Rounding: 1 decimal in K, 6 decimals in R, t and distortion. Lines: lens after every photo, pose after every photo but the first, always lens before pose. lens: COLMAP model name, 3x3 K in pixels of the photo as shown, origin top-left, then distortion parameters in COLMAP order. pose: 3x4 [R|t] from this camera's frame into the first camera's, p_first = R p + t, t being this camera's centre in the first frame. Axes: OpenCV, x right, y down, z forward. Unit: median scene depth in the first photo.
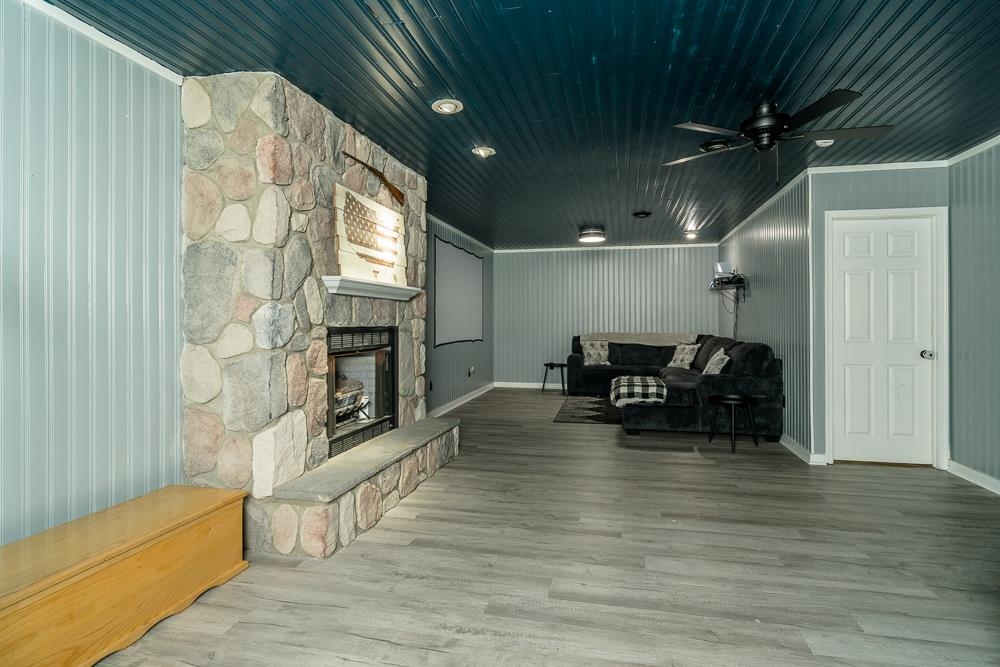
lens RADIAL K [[521.7, 0, 508.2], [0, 521.7, 325.5], [0, 0, 1]] dist [-0.007747, 0.002174]
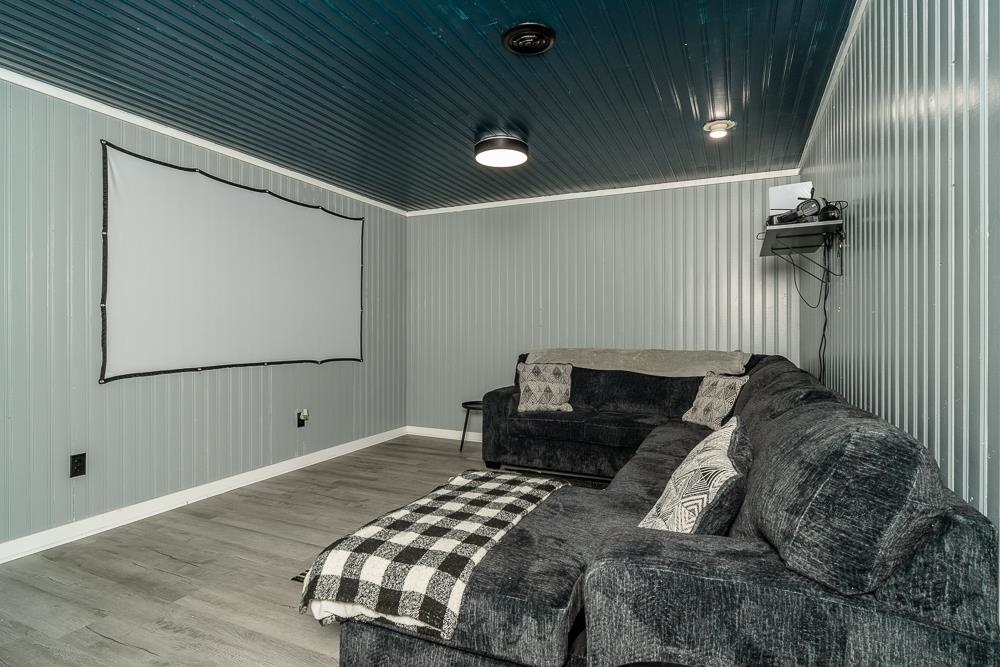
lens RADIAL K [[521.7, 0, 503.4], [0, 521.7, 338.6], [0, 0, 1]] dist [-0.007747, 0.002174]
pose [[0.978557, 0.005453, -0.205906, 0.380624], [-0.003424, 0.999942, 0.010209, -0.003200], [0.205950, -0.009285, 0.978519, 0.762445]]
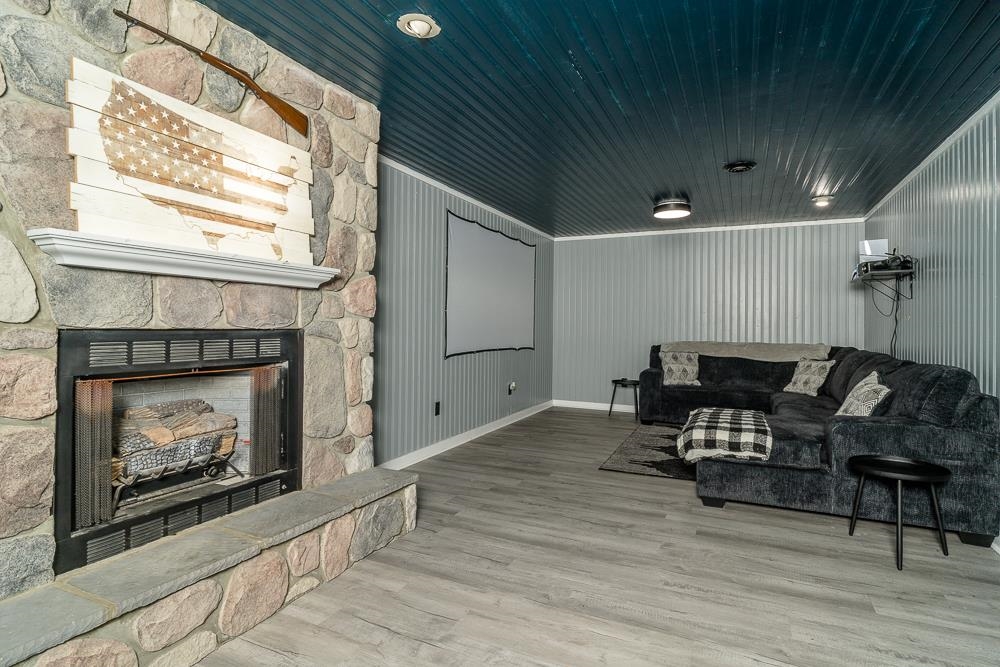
lens RADIAL K [[521.7, 0, 502.2], [0, 521.7, 328.5], [0, 0, 1]] dist [-0.007747, 0.002174]
pose [[0.976361, 0.011571, -0.215835, 0.127509], [-0.012271, 0.999923, -0.001904, -0.000516], [0.215797, 0.004508, 0.976428, 0.342487]]
